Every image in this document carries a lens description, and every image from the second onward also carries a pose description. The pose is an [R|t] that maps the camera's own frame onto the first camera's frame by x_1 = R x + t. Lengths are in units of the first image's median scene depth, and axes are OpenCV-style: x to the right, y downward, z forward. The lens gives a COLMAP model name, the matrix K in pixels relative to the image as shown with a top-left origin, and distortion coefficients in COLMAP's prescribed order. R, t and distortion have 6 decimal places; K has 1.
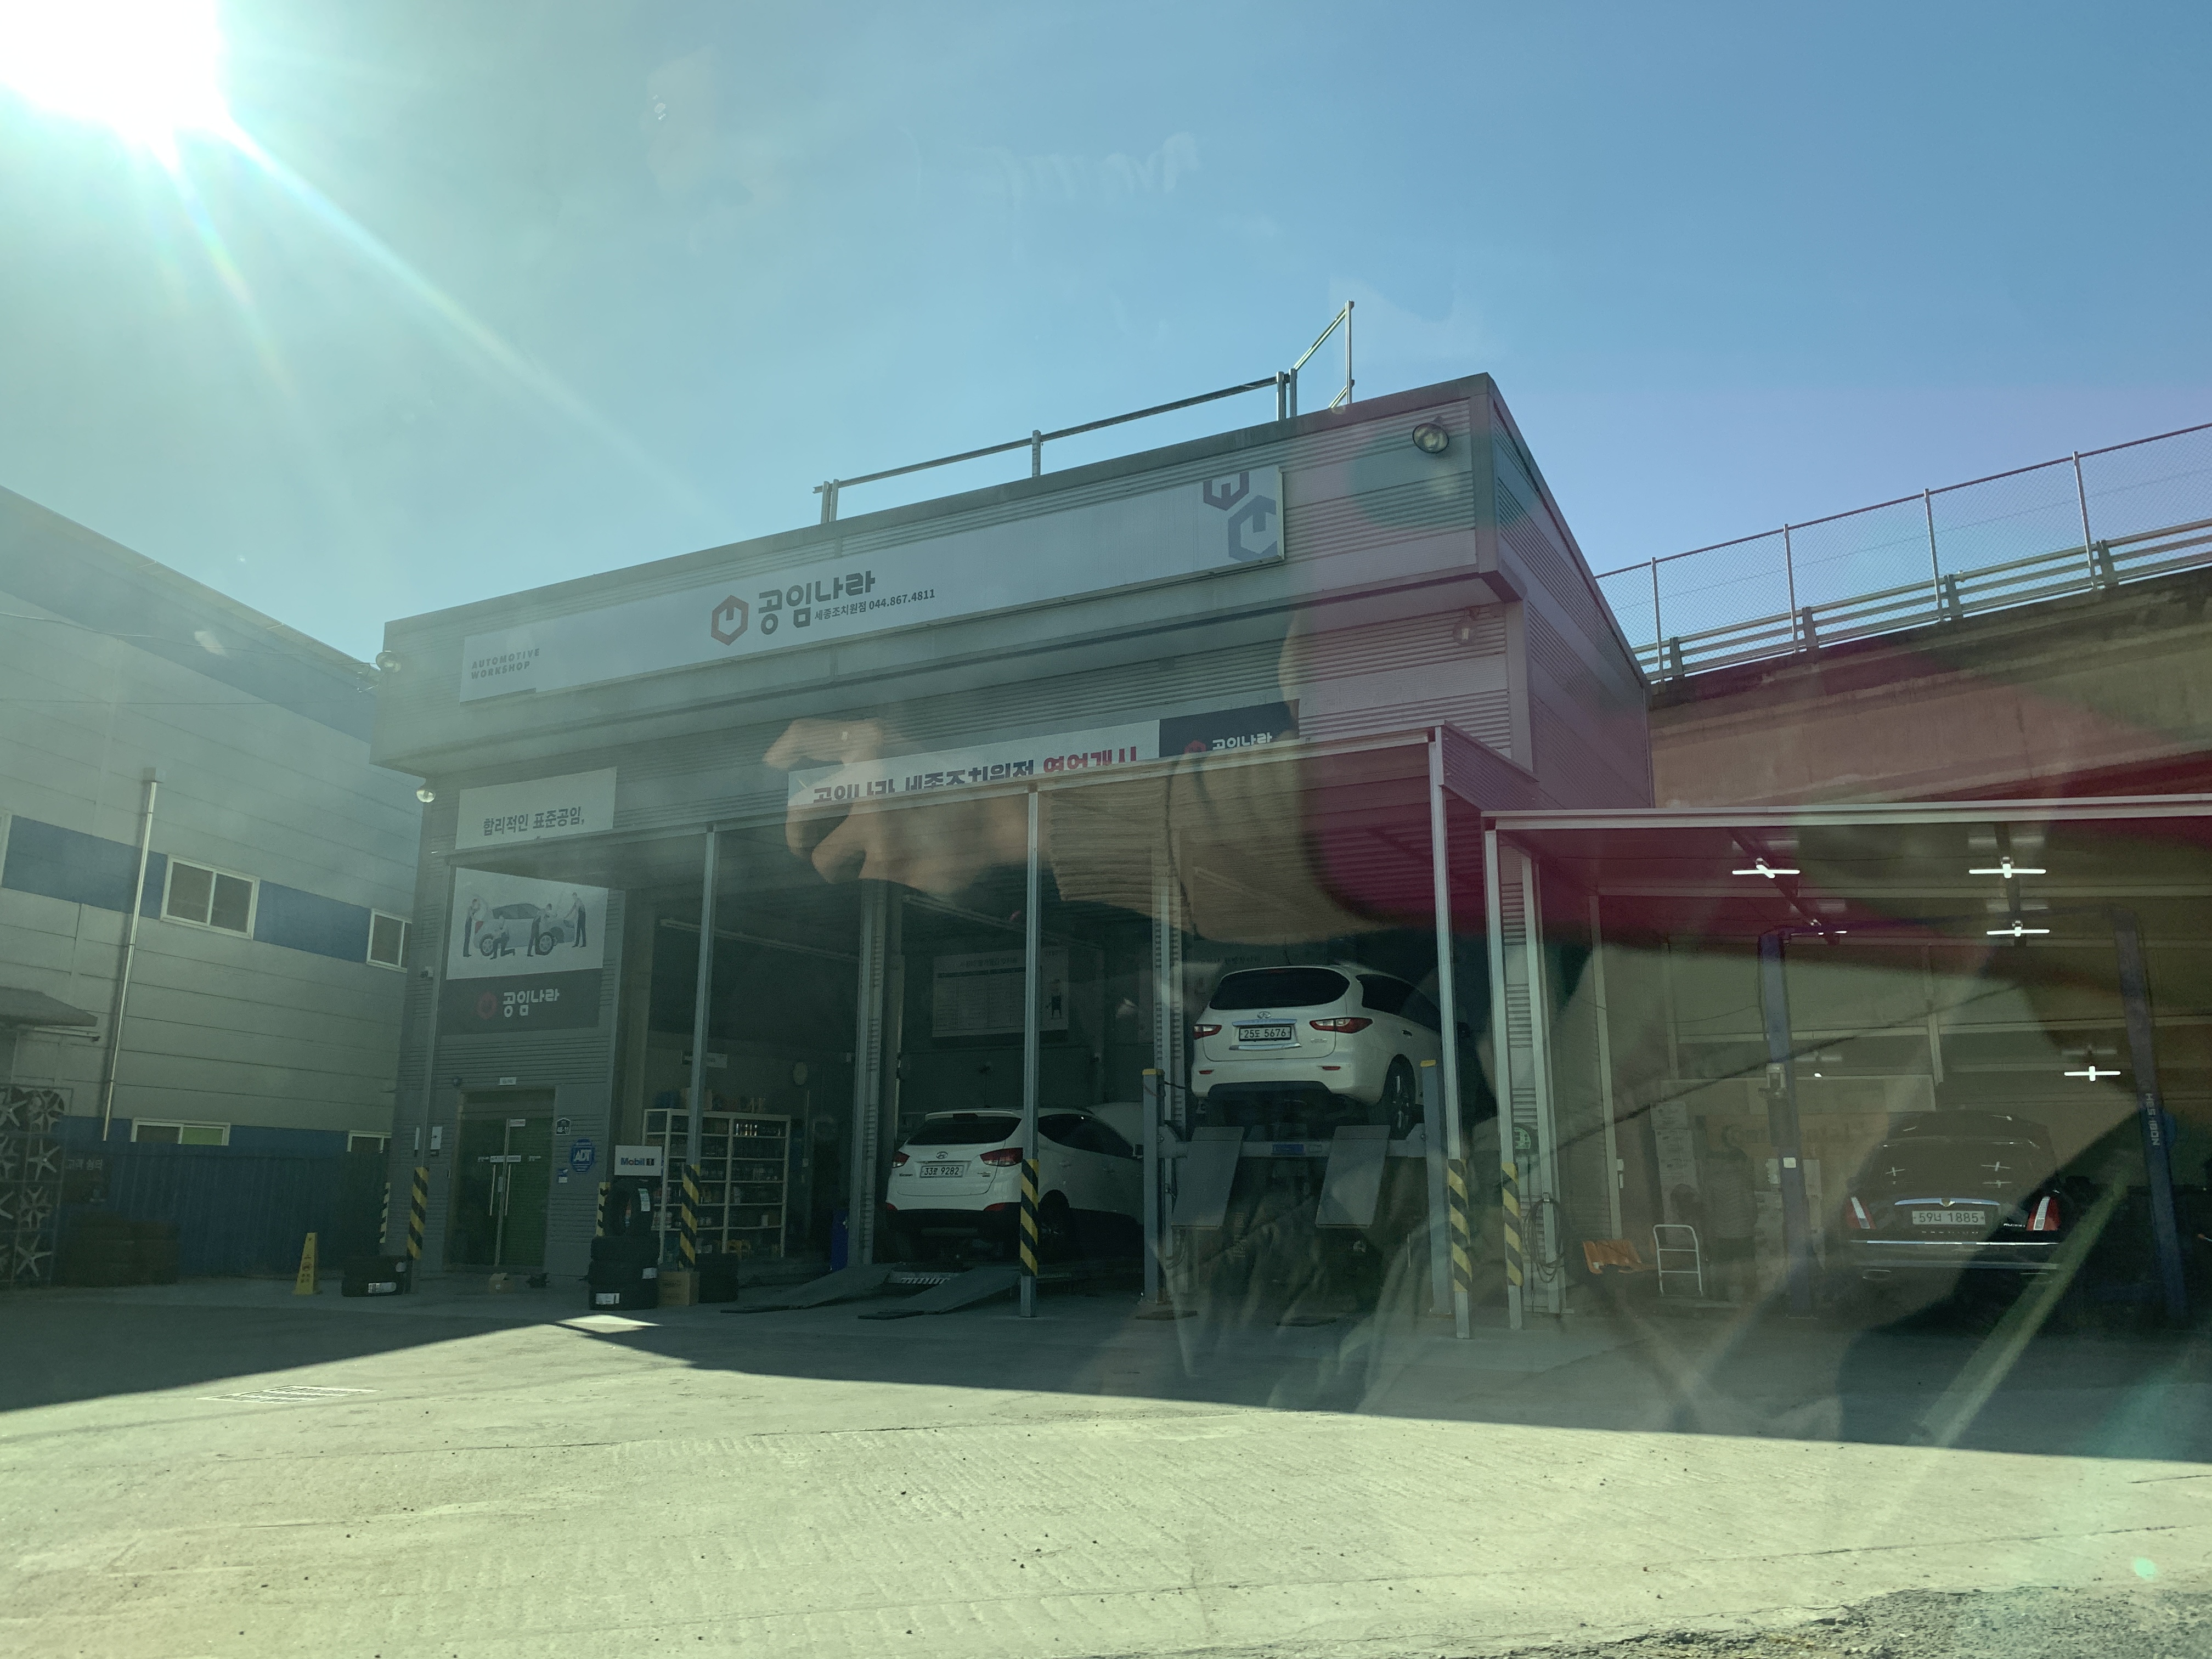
lens RADIAL K [[1650.5, 0, 1102.4], [0, 1650.5, 830.7], [0, 0, 1]] dist [0.012180, -0.004973]
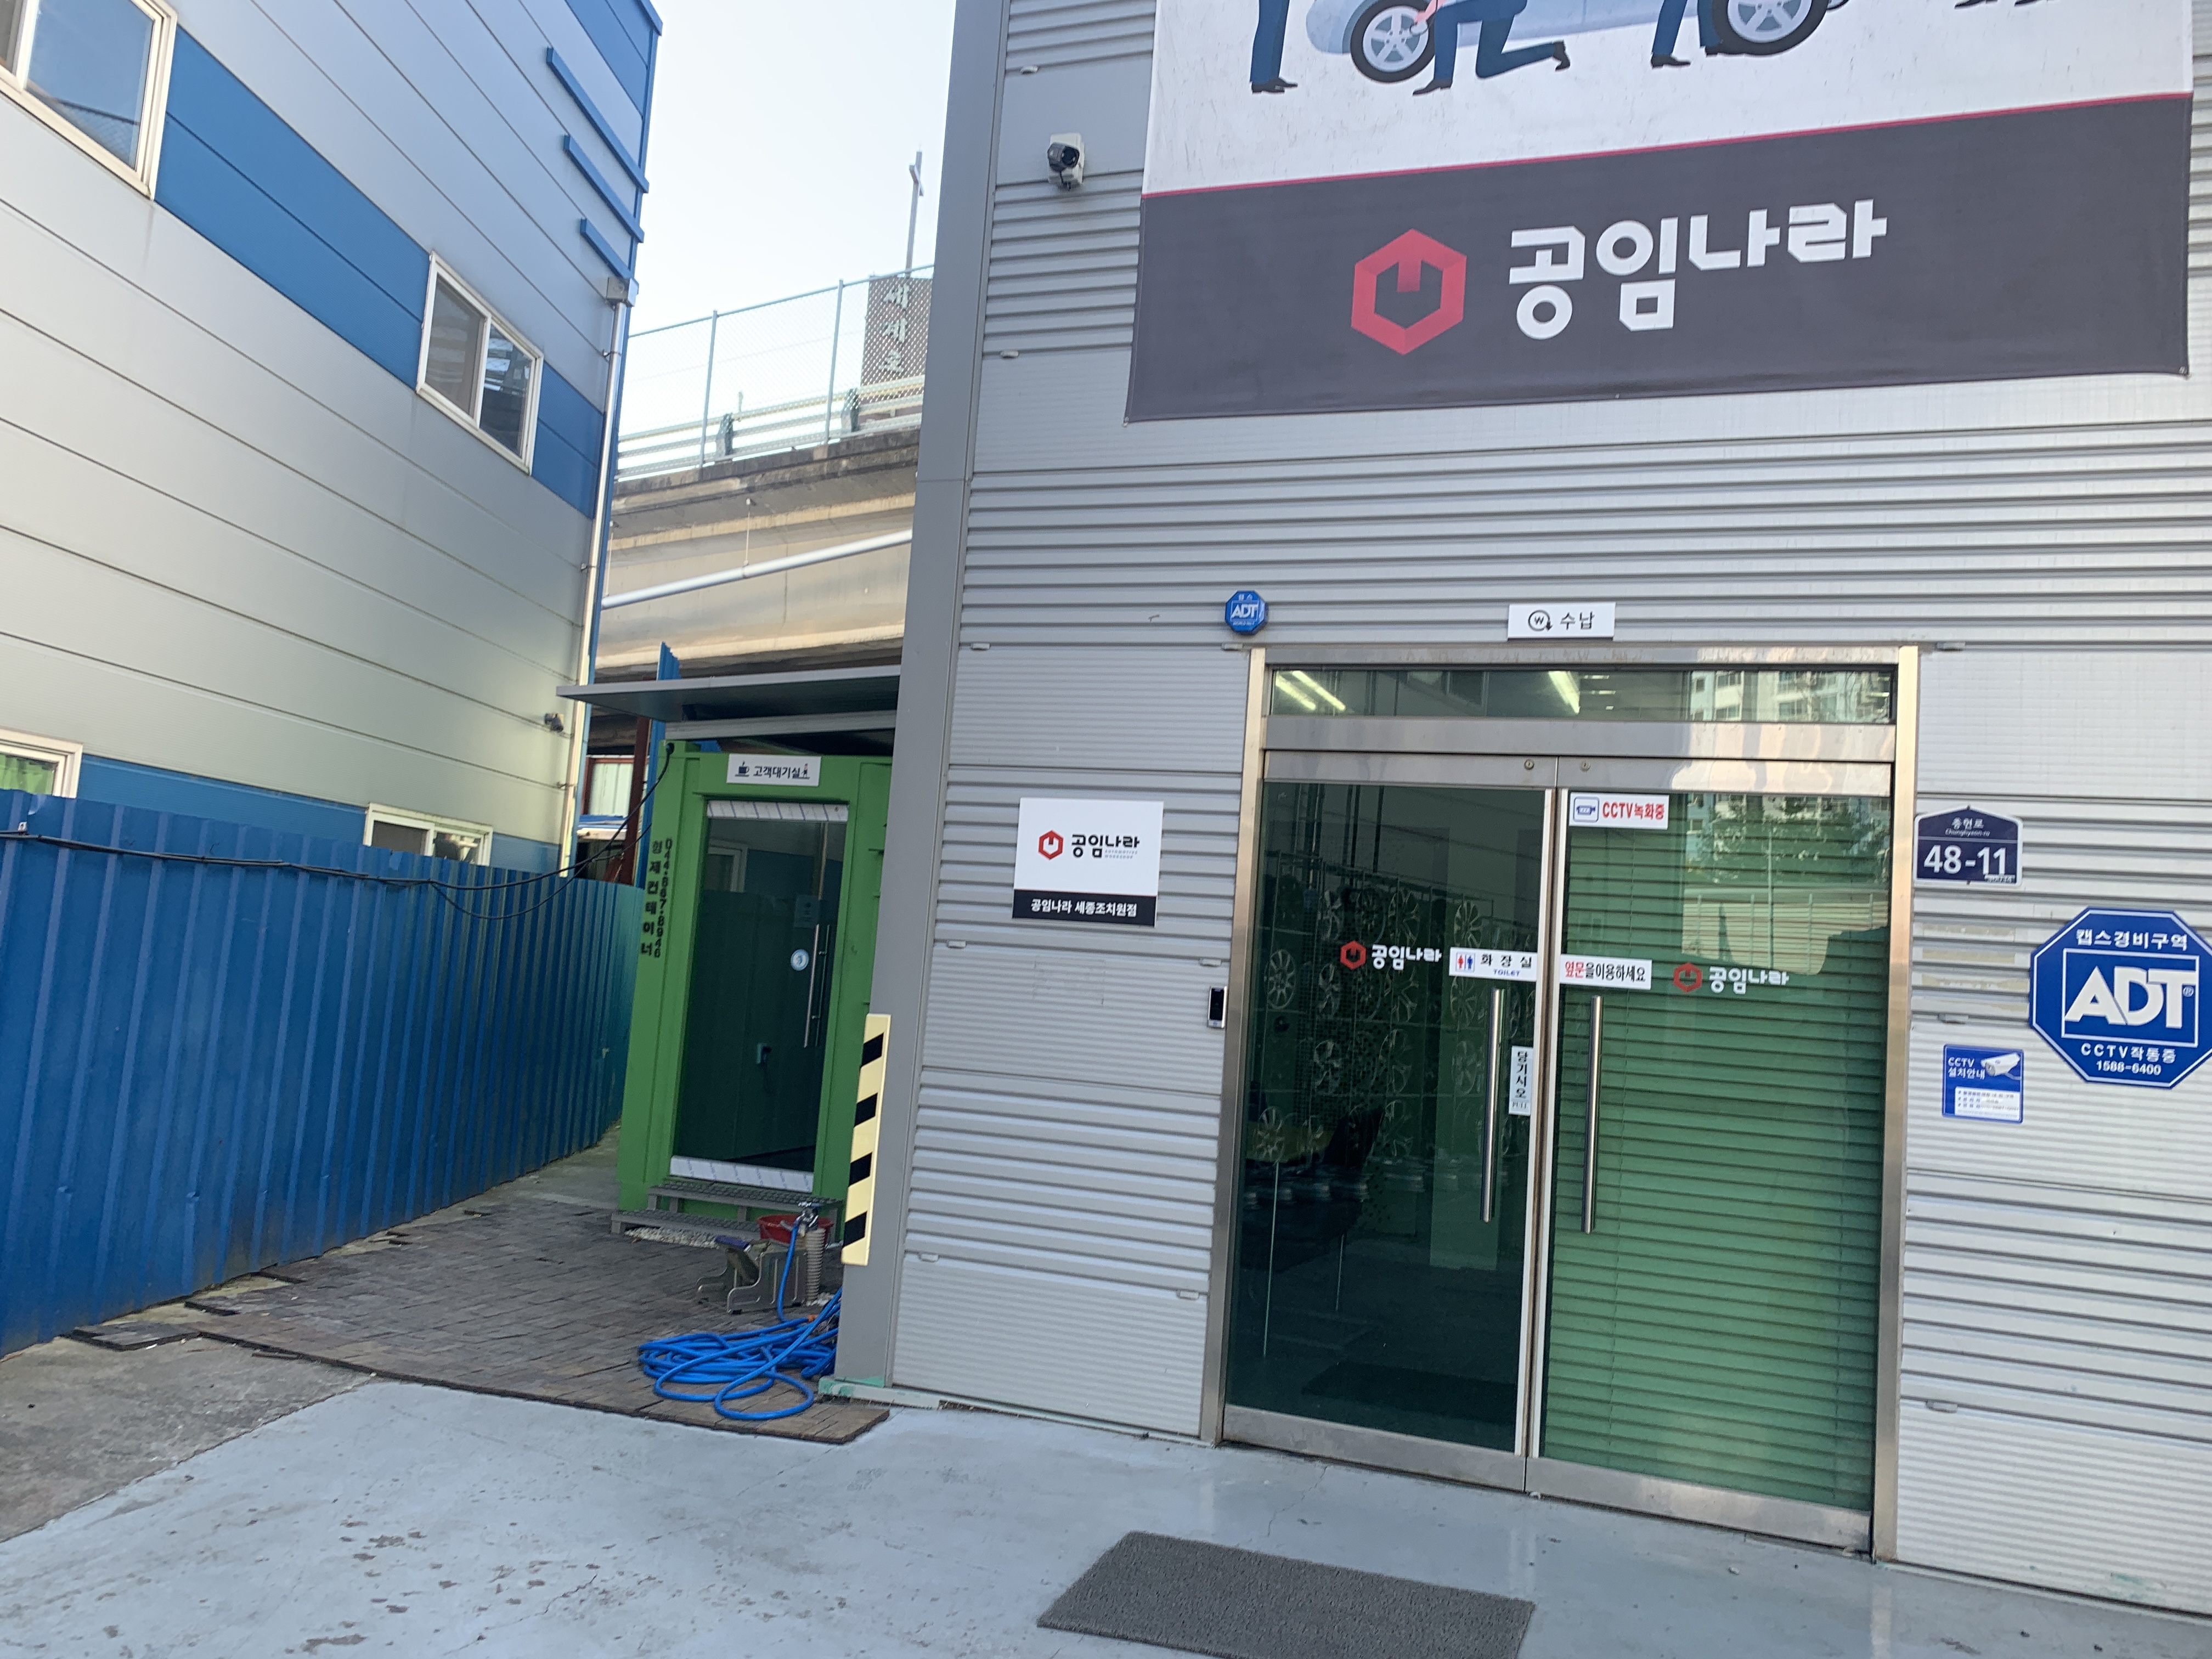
lens RADIAL K [[1650.5, 0, 1109.2], [0, 1650.5, 823.2], [0, 0, 1]] dist [0.012180, -0.004973]
pose [[0.987125, 0.085317, 0.135294, -0.441400], [-0.102843, 0.986384, 0.128336, 0.154498], [-0.122502, -0.140597, 0.982459, 0.780086]]
